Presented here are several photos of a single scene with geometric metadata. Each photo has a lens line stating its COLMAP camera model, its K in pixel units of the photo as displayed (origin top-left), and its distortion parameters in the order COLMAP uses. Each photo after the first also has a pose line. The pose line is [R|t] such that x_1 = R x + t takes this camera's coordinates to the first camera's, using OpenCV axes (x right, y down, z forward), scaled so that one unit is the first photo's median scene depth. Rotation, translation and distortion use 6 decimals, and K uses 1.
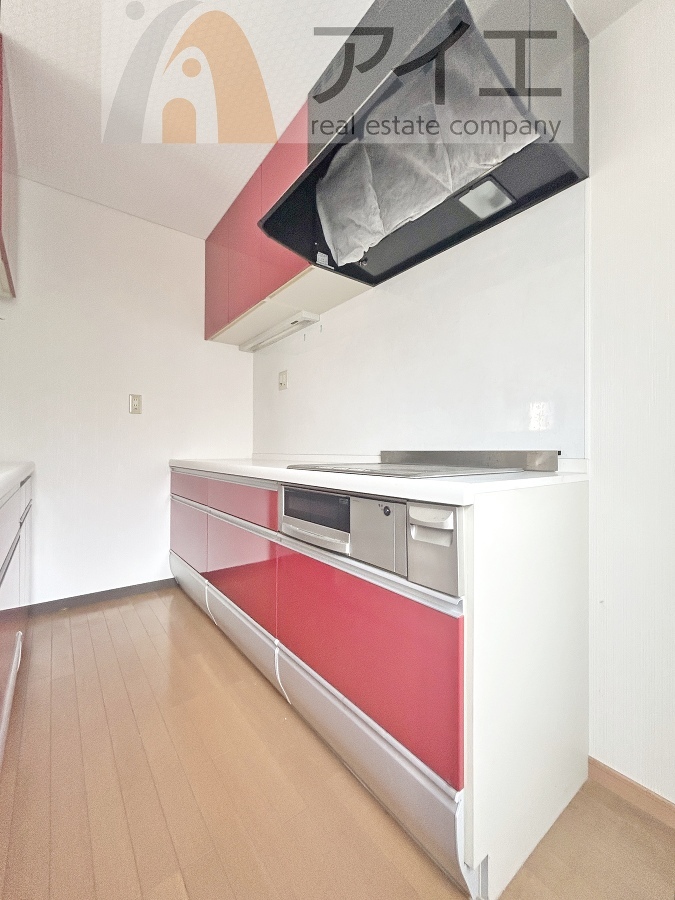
lens RADIAL K [[363.9, 0, 337.9], [0, 363.9, 450.2], [0, 0, 1]] dist [-0.001284, 0.000136]
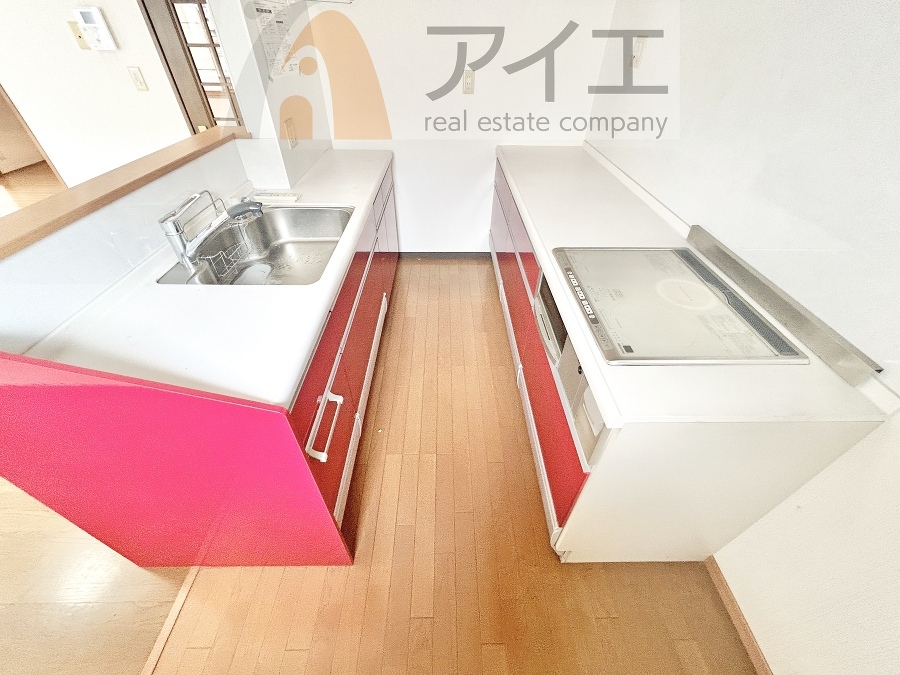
lens RADIAL K [[363.9, 0, 450.6], [0, 363.9, 336.4], [0, 0, 1]] dist [-0.001284, 0.000136]
pose [[0.803850, 0.386073, -0.452518, 0.178270], [0.002835, 0.758255, 0.651952, -0.413859], [0.594825, -0.525355, 0.608429, 0.070693]]
